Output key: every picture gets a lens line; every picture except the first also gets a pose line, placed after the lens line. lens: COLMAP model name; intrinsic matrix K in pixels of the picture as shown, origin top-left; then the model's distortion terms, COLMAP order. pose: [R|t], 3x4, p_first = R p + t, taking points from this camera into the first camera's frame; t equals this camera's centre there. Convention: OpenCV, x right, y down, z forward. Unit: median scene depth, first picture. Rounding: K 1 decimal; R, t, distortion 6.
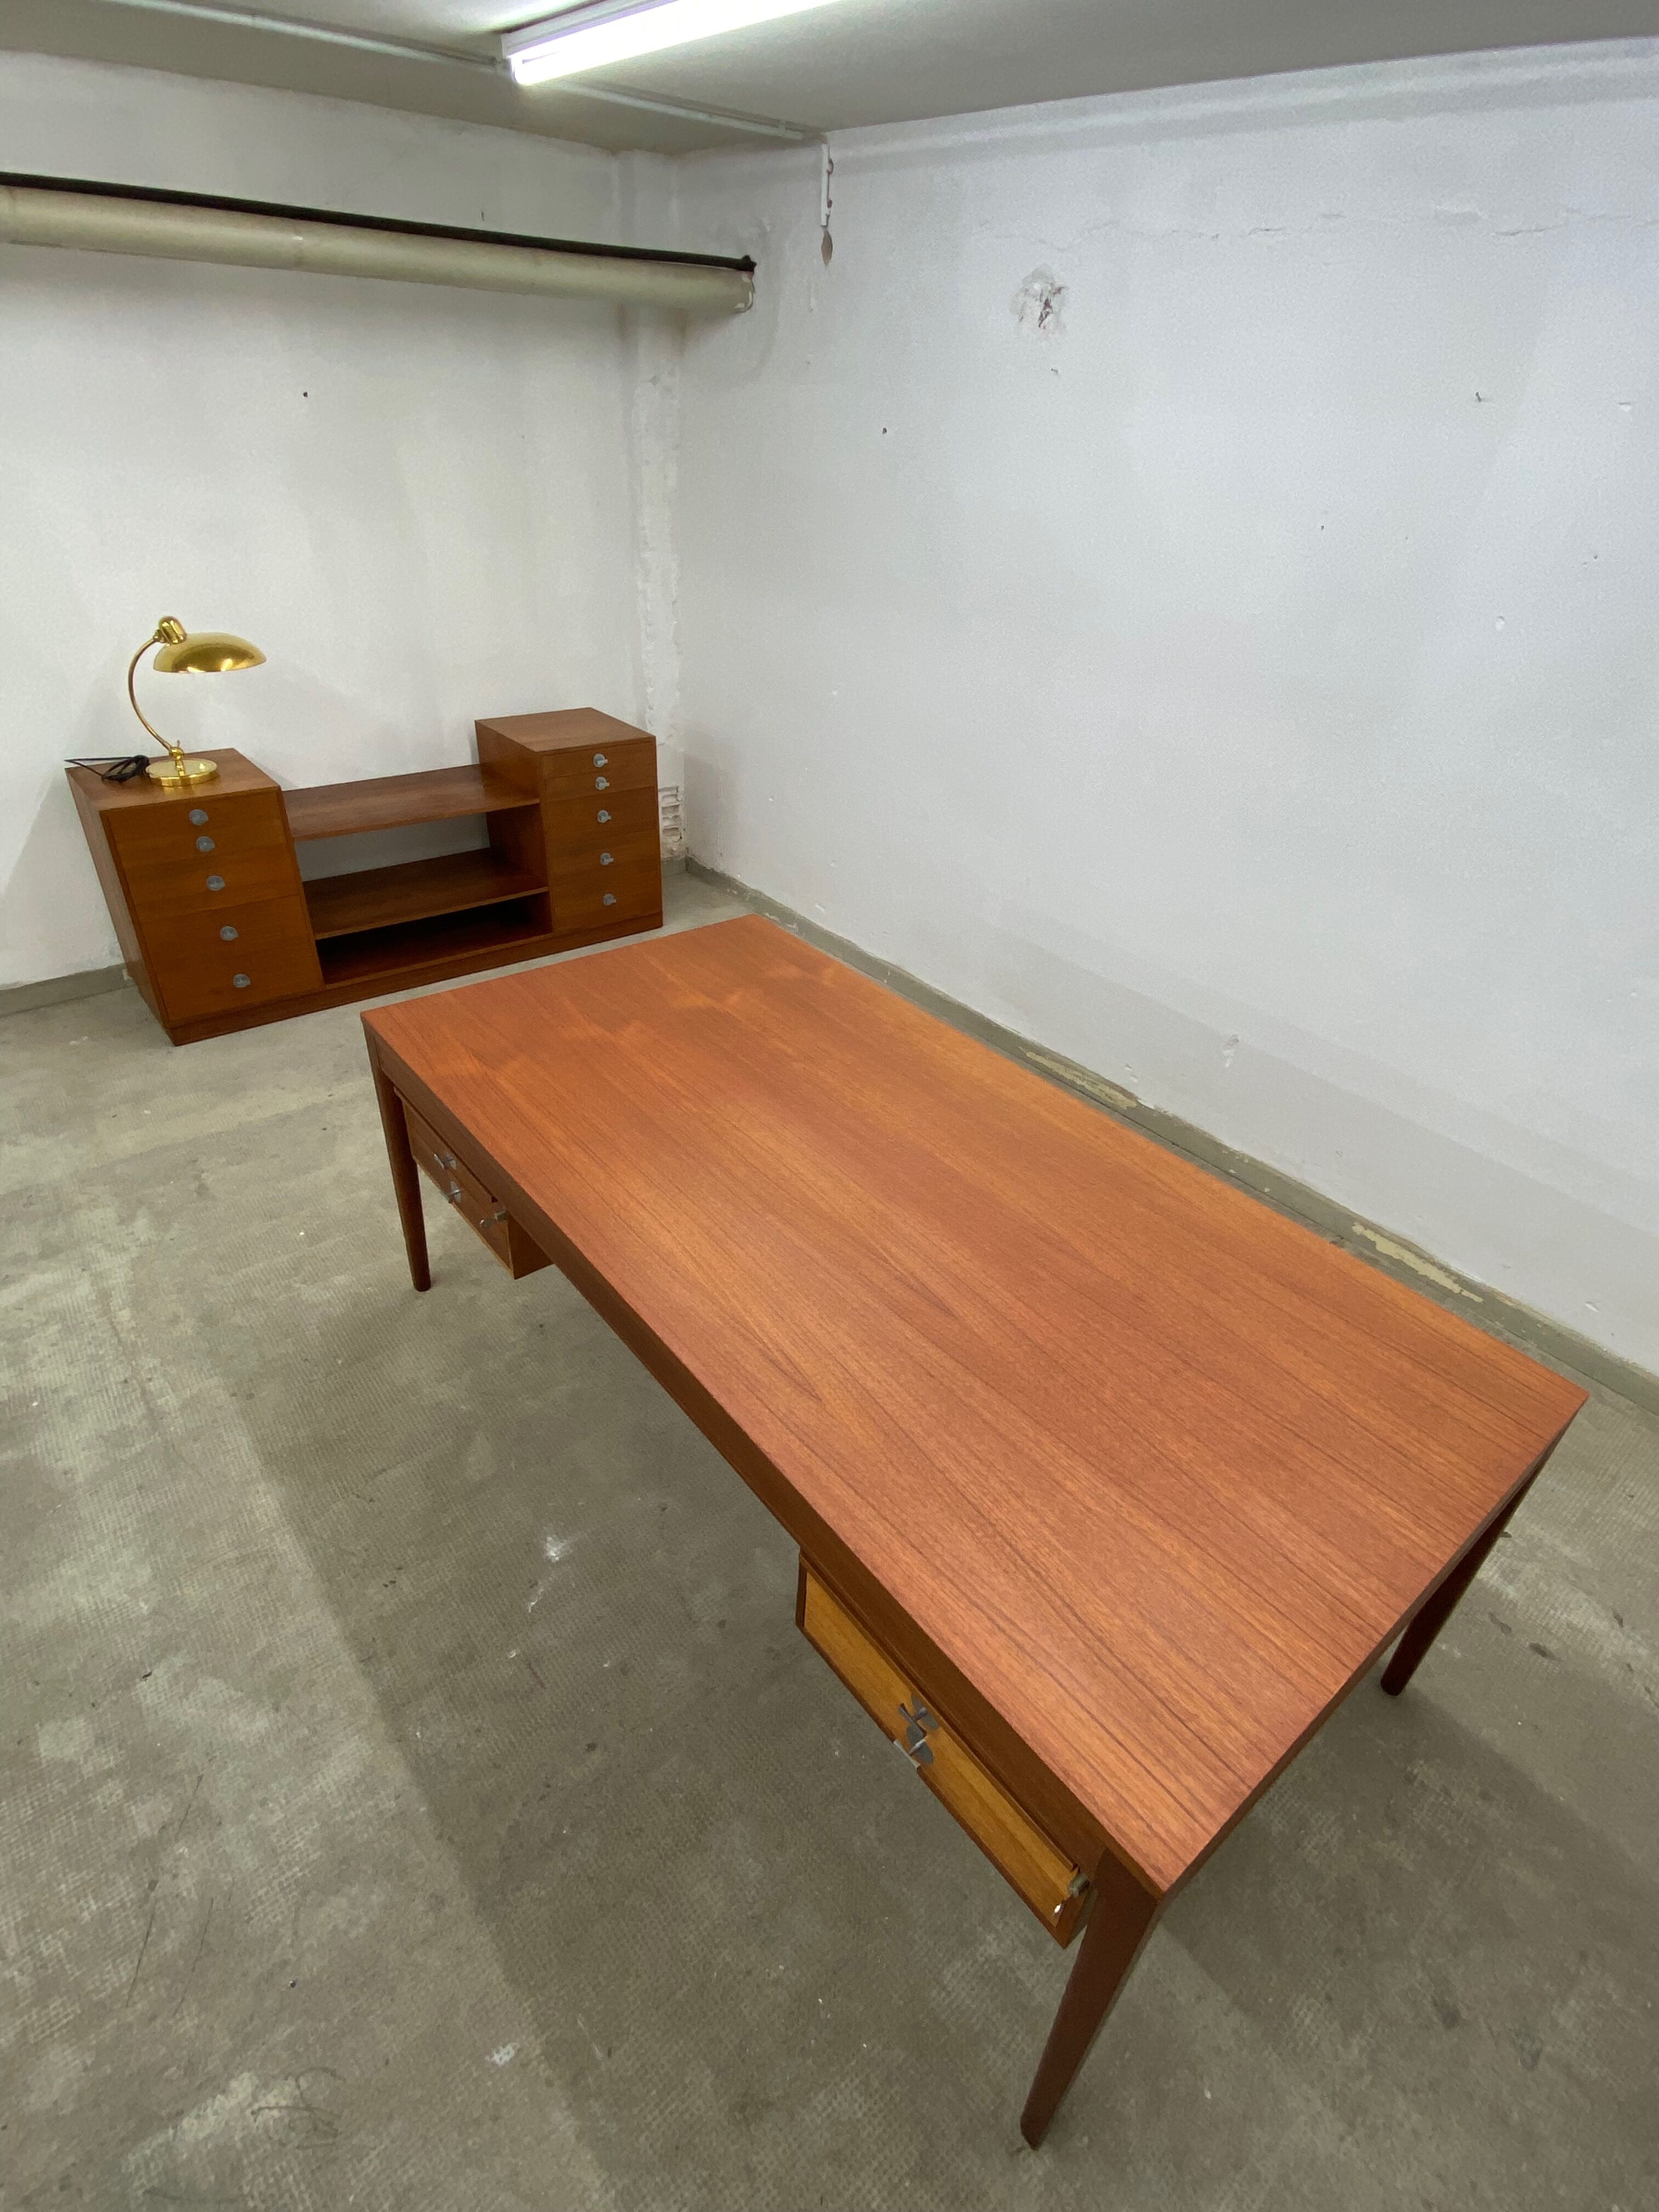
lens RADIAL K [[1107.4, 0, 833.9], [0, 1107.4, 1098.7], [0, 0, 1]] dist [0.002892, -0.001128]
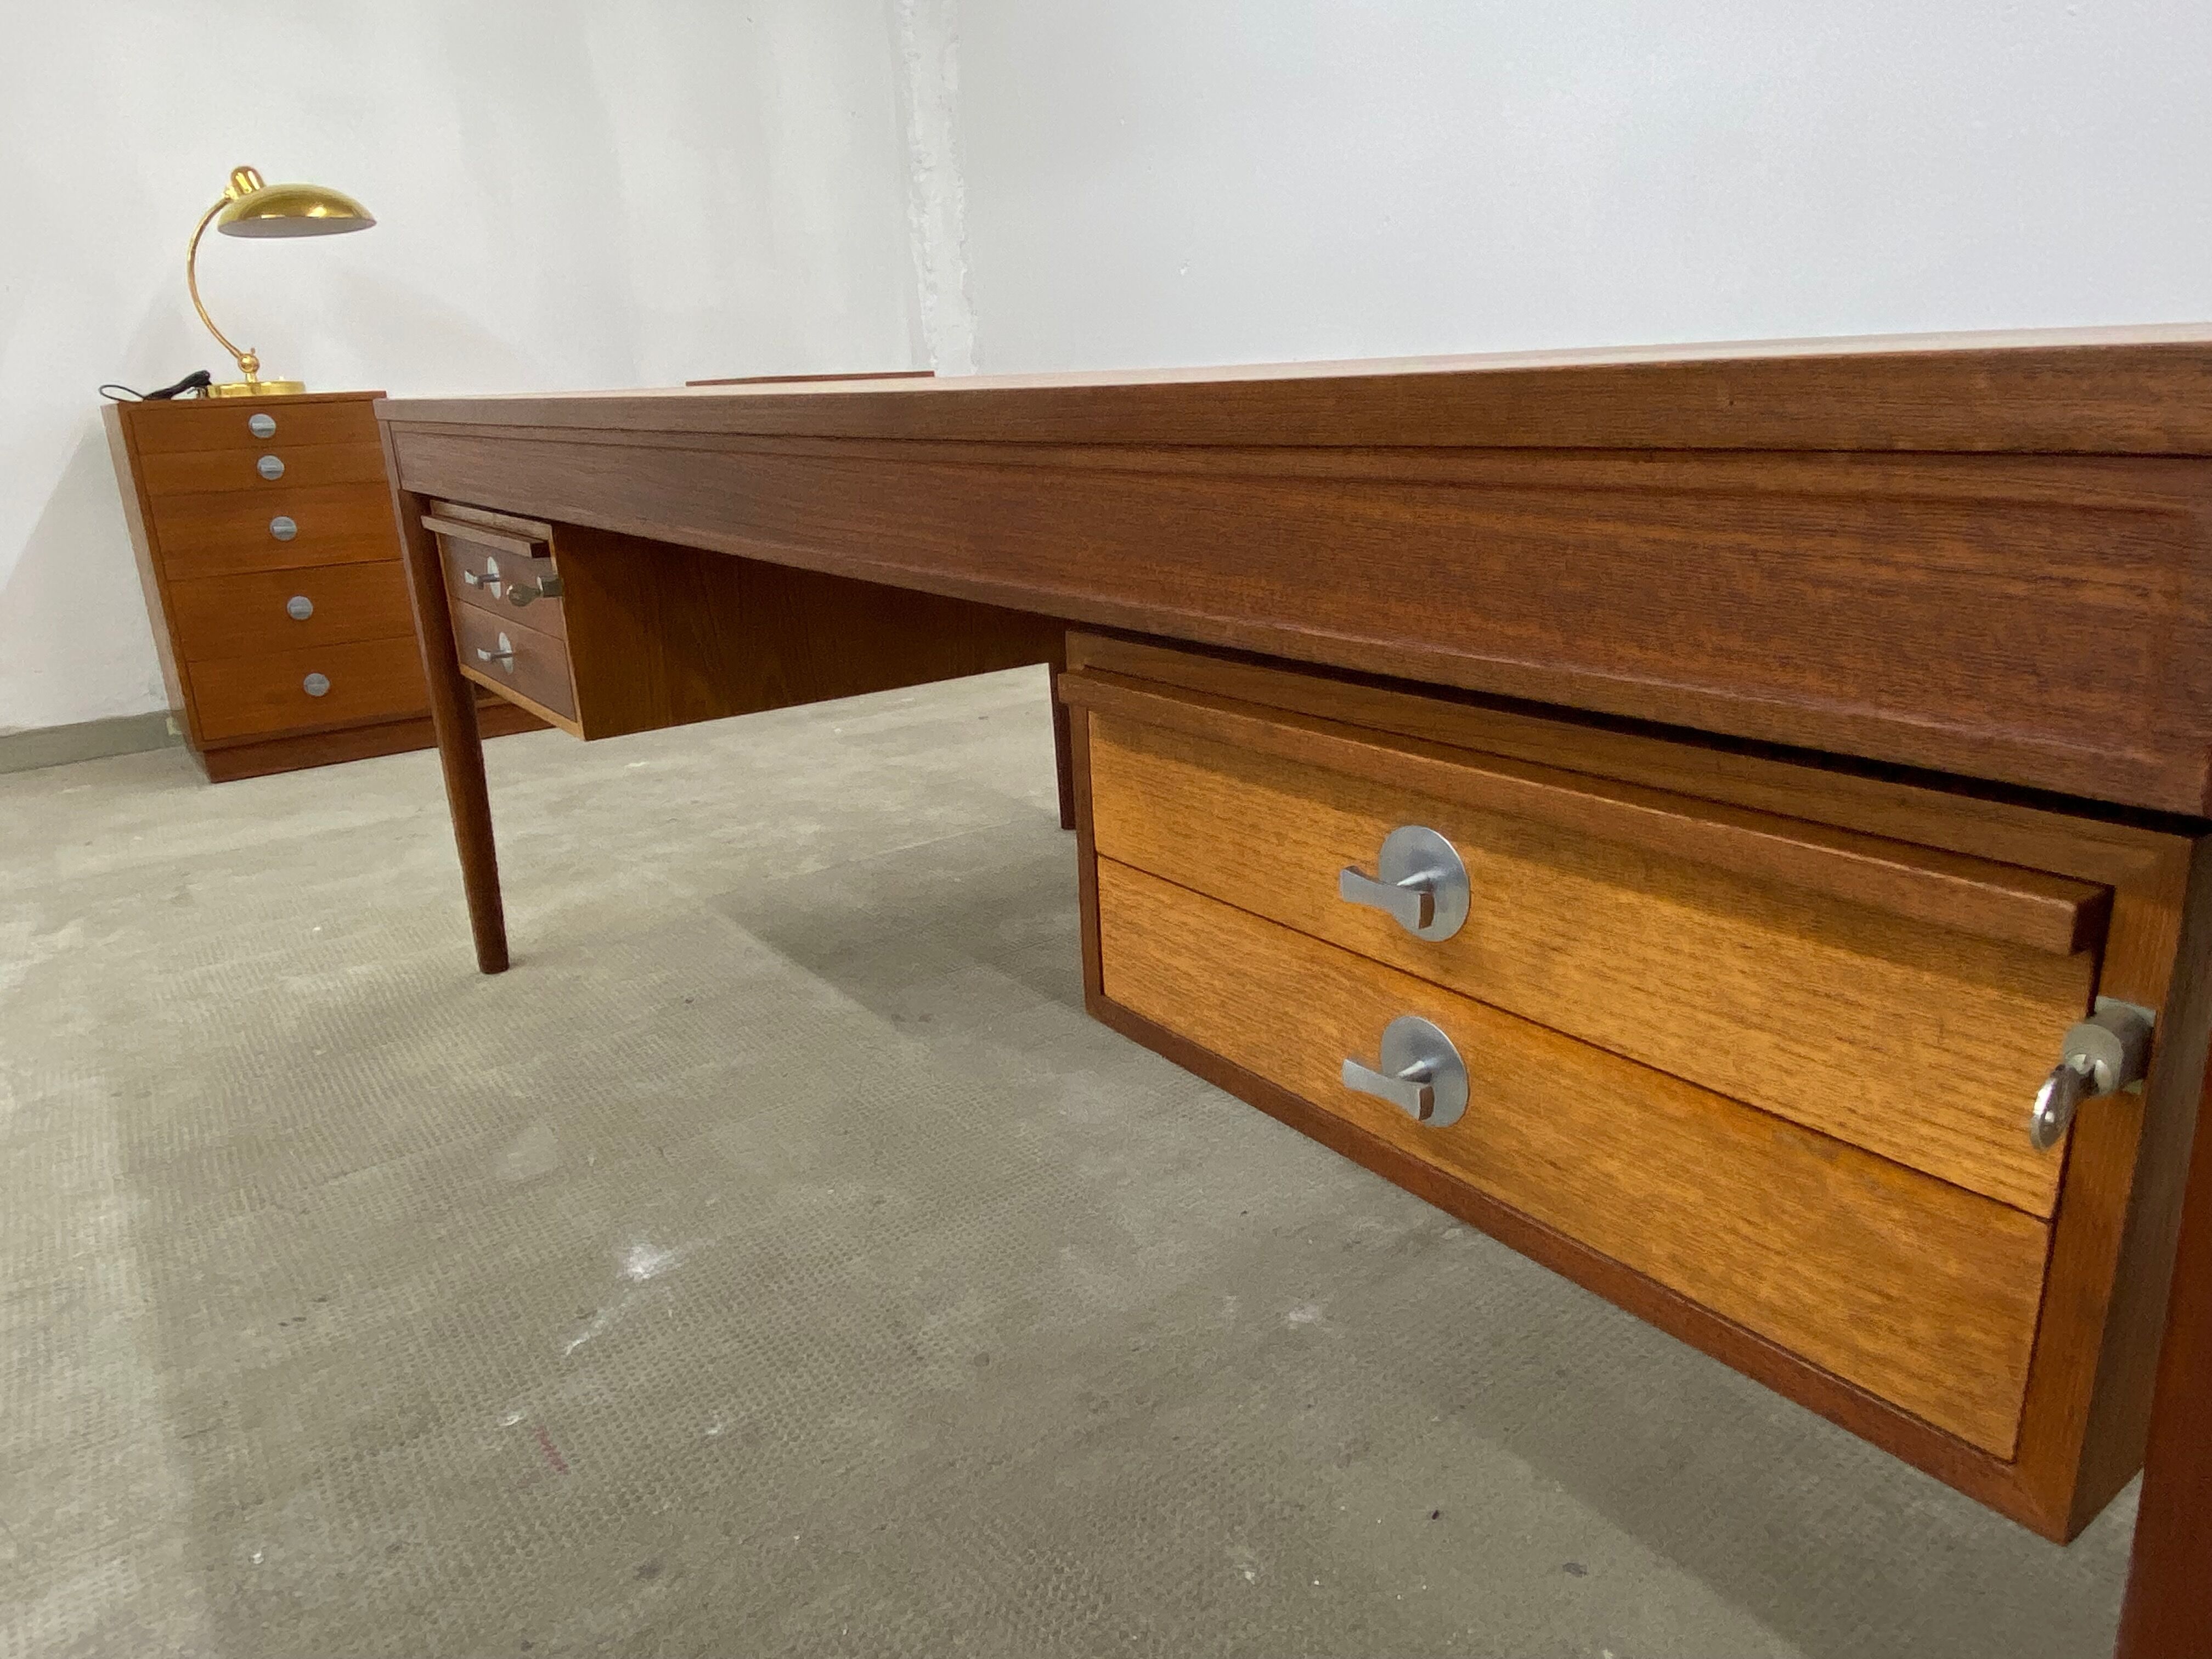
lens RADIAL K [[1495.4, 0, 1104.8], [0, 1495.4, 833.7], [0, 0, 1]] dist [0.000167, -0.005146]
pose [[0.993072, -0.075961, -0.089656, 0.013856], [0.049706, 0.962898, -0.265247, 0.342160], [0.106478, 0.258953, 0.960003, 0.298837]]
